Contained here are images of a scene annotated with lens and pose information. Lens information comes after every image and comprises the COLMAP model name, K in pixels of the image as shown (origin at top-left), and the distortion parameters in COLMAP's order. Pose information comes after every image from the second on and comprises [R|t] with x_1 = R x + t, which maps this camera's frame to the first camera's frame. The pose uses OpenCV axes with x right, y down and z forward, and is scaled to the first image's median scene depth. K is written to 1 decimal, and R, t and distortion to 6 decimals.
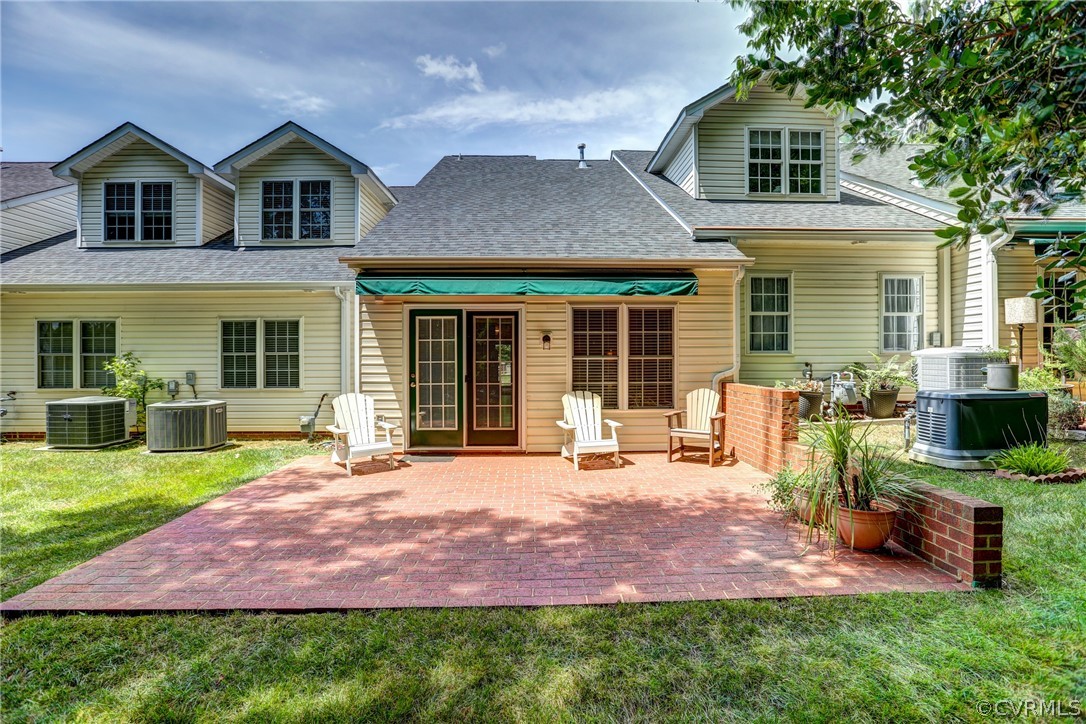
lens RADIAL K [[496.3, 0, 543.8], [0, 496.3, 358.9], [0, 0, 1]] dist [-0.056134, 0.020499]
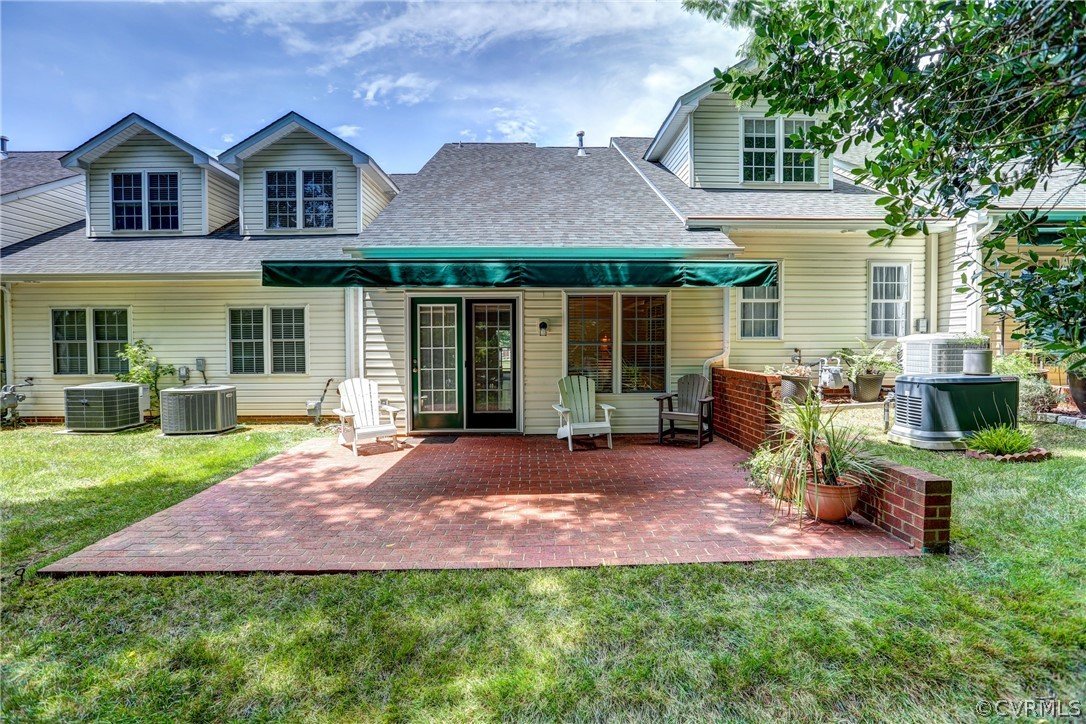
lens RADIAL K [[496.3, 0, 543.8], [0, 496.3, 358.9], [0, 0, 1]] dist [-0.056134, 0.020499]
pose [[0.999987, -0.001271, -0.005013, 0.011427], [0.001417, 0.999572, 0.029217, -0.001132], [0.004973, -0.029224, 0.999561, -0.038271]]
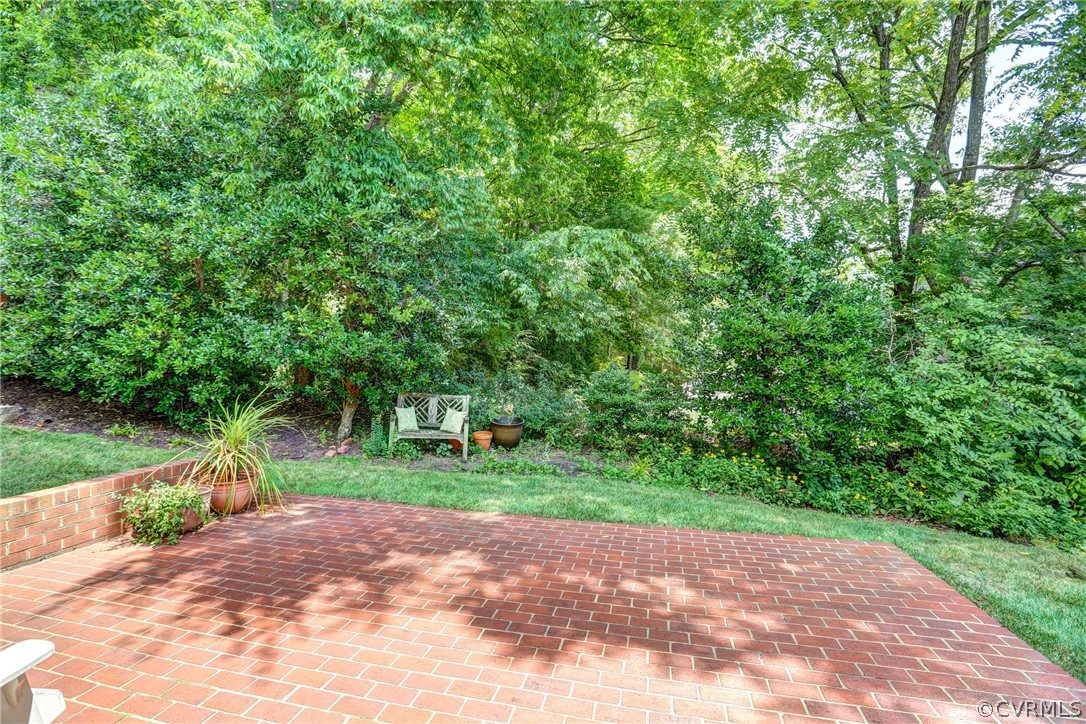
lens RADIAL K [[496.3, 0, 543.8], [0, 496.3, 358.9], [0, 0, 1]] dist [-0.056134, 0.020499]
pose [[-0.966710, -0.002002, 0.255866, -0.216023], [-0.000117, 0.999973, 0.007384, -0.010021], [-0.255874, 0.007109, -0.966684, 0.887443]]
